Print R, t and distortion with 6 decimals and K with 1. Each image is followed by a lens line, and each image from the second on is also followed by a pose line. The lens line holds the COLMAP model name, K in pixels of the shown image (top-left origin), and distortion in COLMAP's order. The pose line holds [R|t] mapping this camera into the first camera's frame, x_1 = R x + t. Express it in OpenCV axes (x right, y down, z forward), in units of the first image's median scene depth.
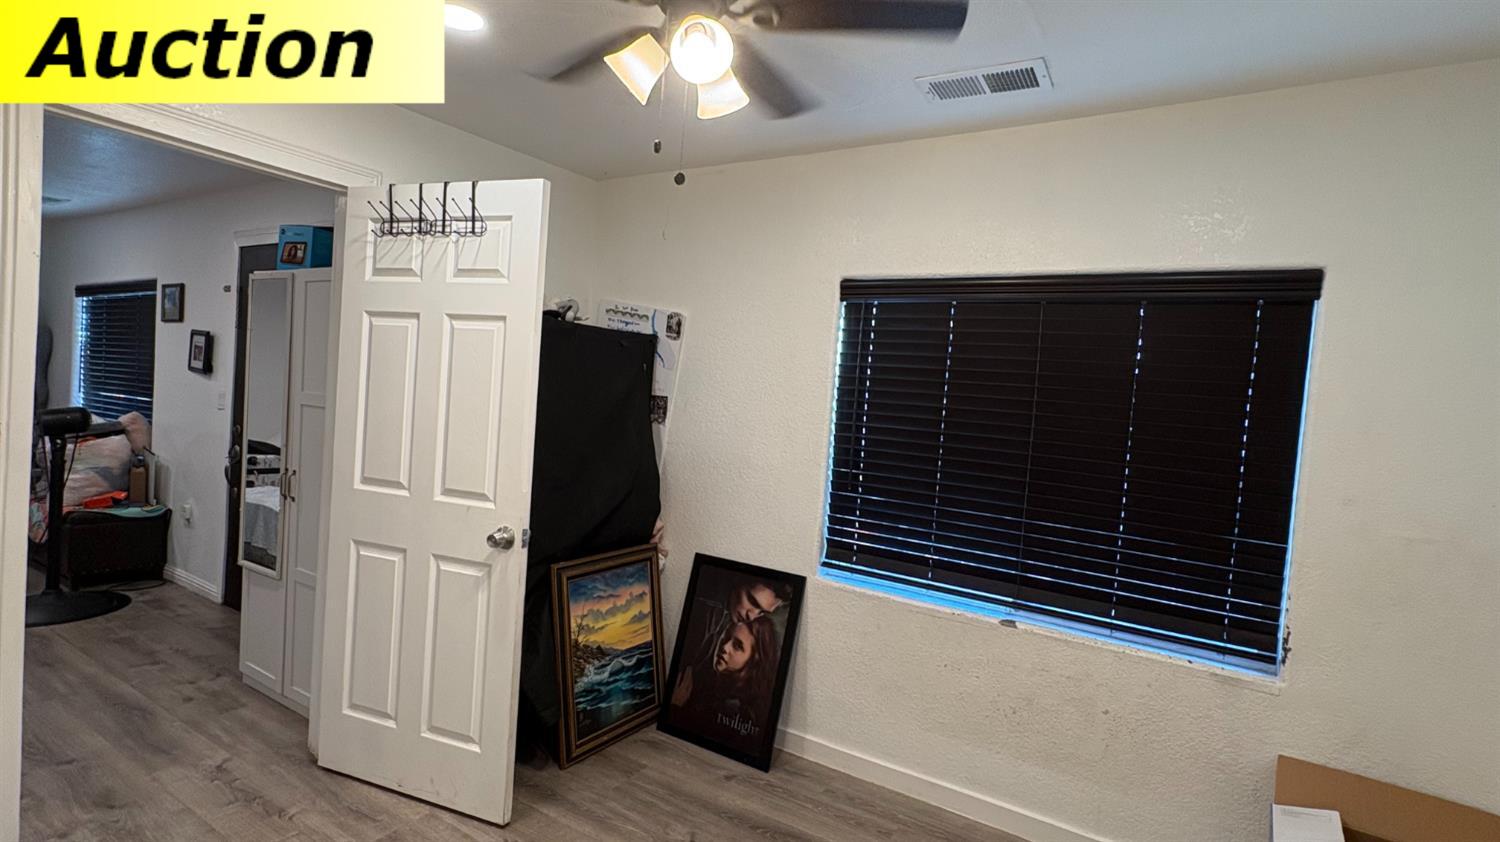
lens RADIAL K [[732.7, 0, 750.7], [0, 732.7, 423.8], [0, 0, 1]] dist [0.004833, -0.000438]
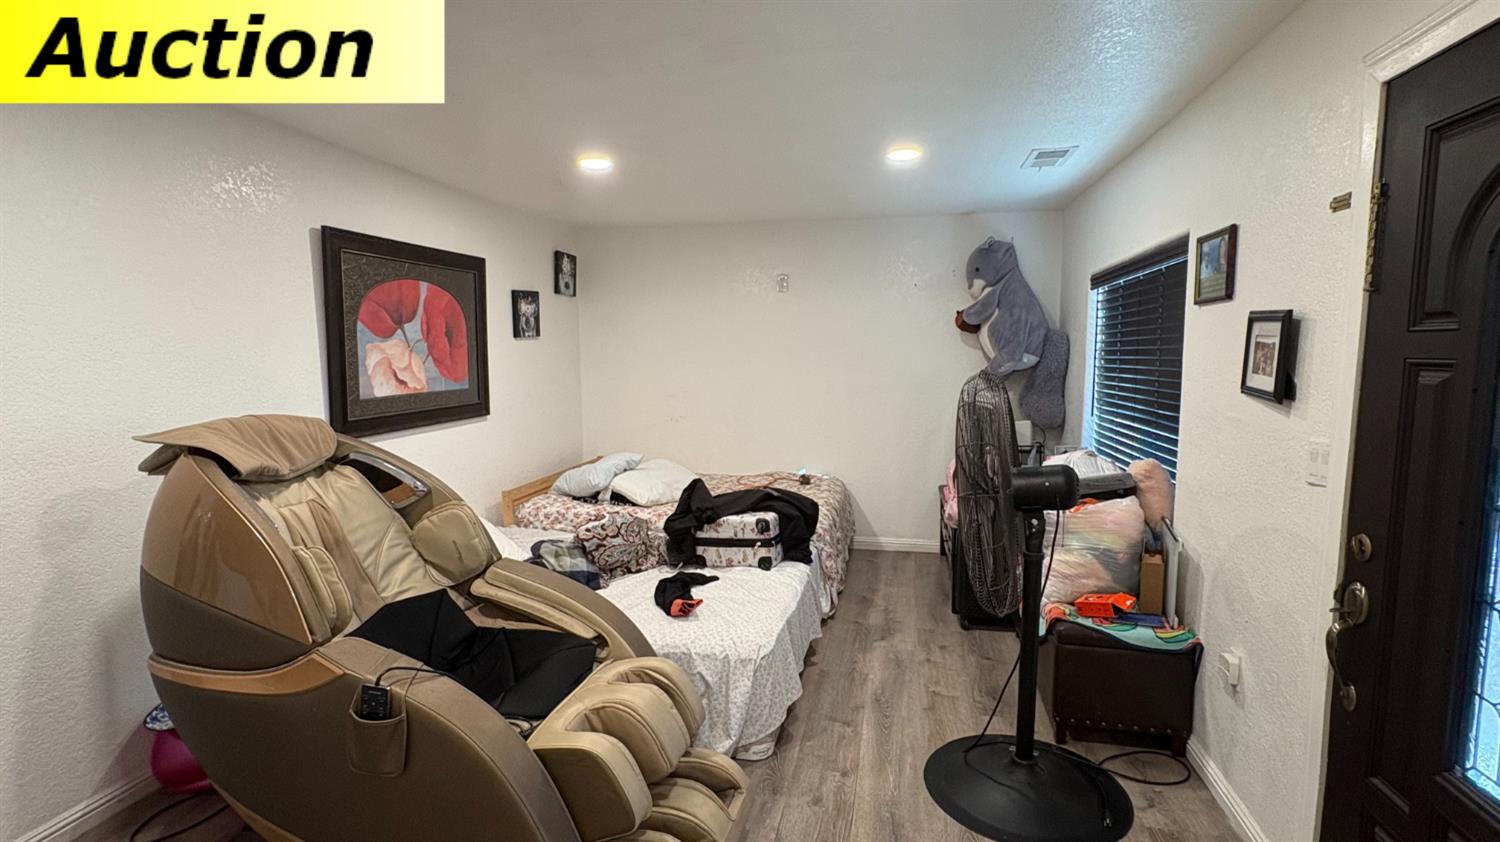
lens RADIAL K [[732.7, 0, 750.7], [0, 732.7, 423.8], [0, 0, 1]] dist [0.004833, -0.000438]
pose [[0.350419, 0.025054, -0.936258, -0.401689], [-0.011283, 0.999683, 0.022528, -0.058247], [0.936525, 0.002670, 0.350590, 0.496321]]
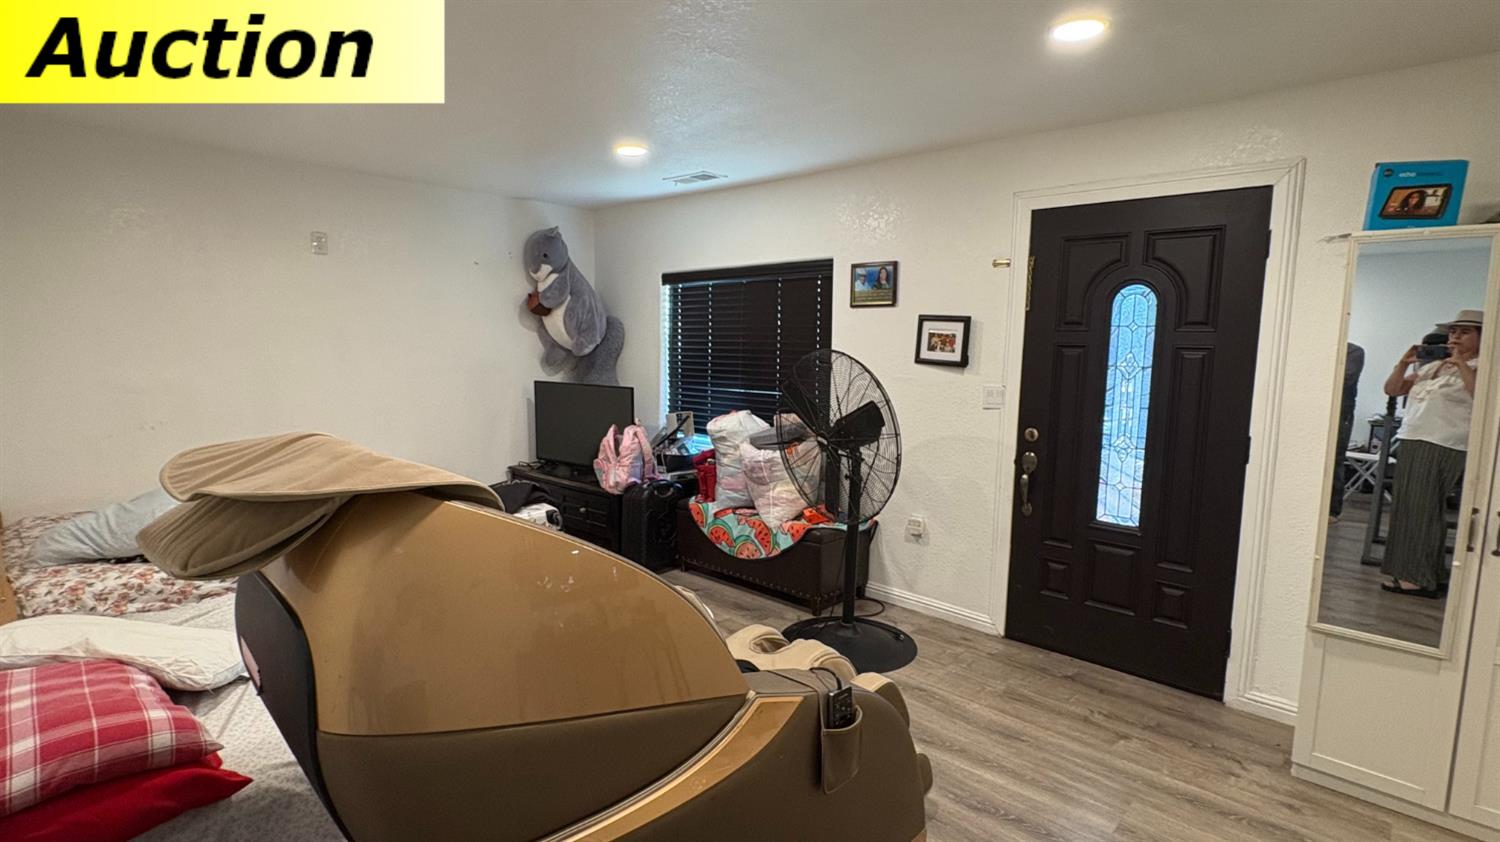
lens RADIAL K [[732.7, 0, 750.7], [0, 732.7, 423.8], [0, 0, 1]] dist [0.004833, -0.000438]
pose [[0.981568, -0.030102, -0.188729, -0.778786], [0.042991, 0.996987, 0.064571, -0.064227], [0.186216, -0.071494, 0.979904, 0.118314]]
